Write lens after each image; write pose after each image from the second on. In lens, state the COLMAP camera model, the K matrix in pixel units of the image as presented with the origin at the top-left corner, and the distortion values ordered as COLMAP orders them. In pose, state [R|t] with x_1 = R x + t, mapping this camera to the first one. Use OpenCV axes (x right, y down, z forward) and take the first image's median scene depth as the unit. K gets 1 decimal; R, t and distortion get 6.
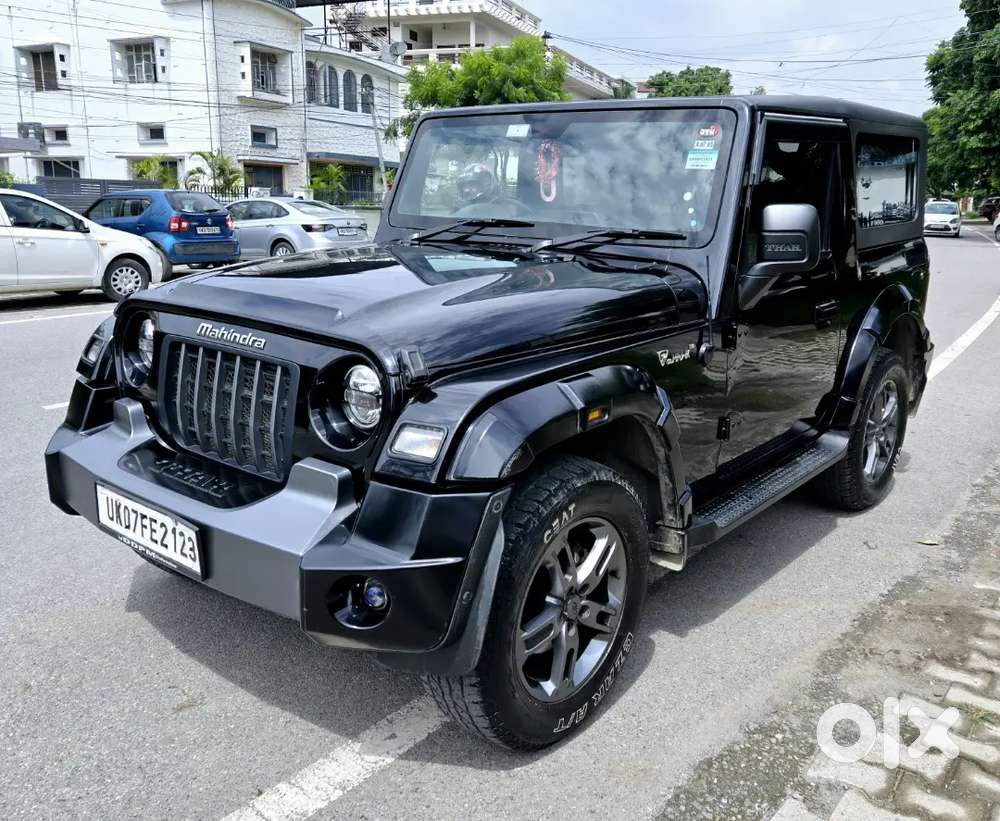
lens RADIAL K [[886.6, 0, 527.2], [0, 886.6, 389.0], [0, 0, 1]] dist [0.077229, -0.056241]
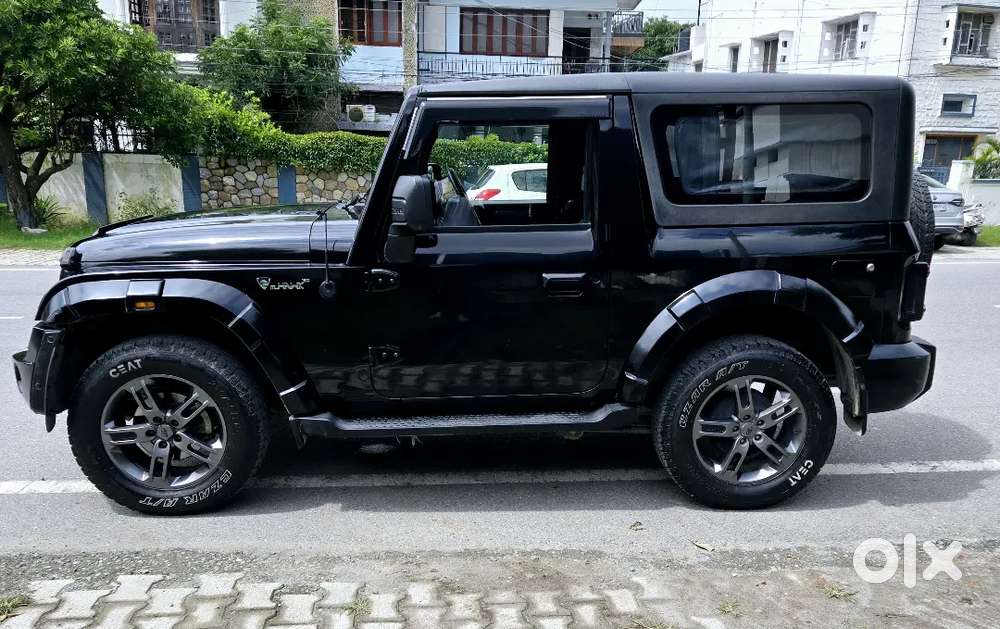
lens RADIAL K [[907.6, 0, 524.9], [0, 907.6, 379.3], [0, 0, 1]] dist [0.056686, -0.001357]
pose [[0.681237, 0.170025, -0.712045, 1.482190], [-0.161386, 0.983606, 0.080466, -0.068738], [0.714052, 0.060097, 0.697508, 0.306127]]
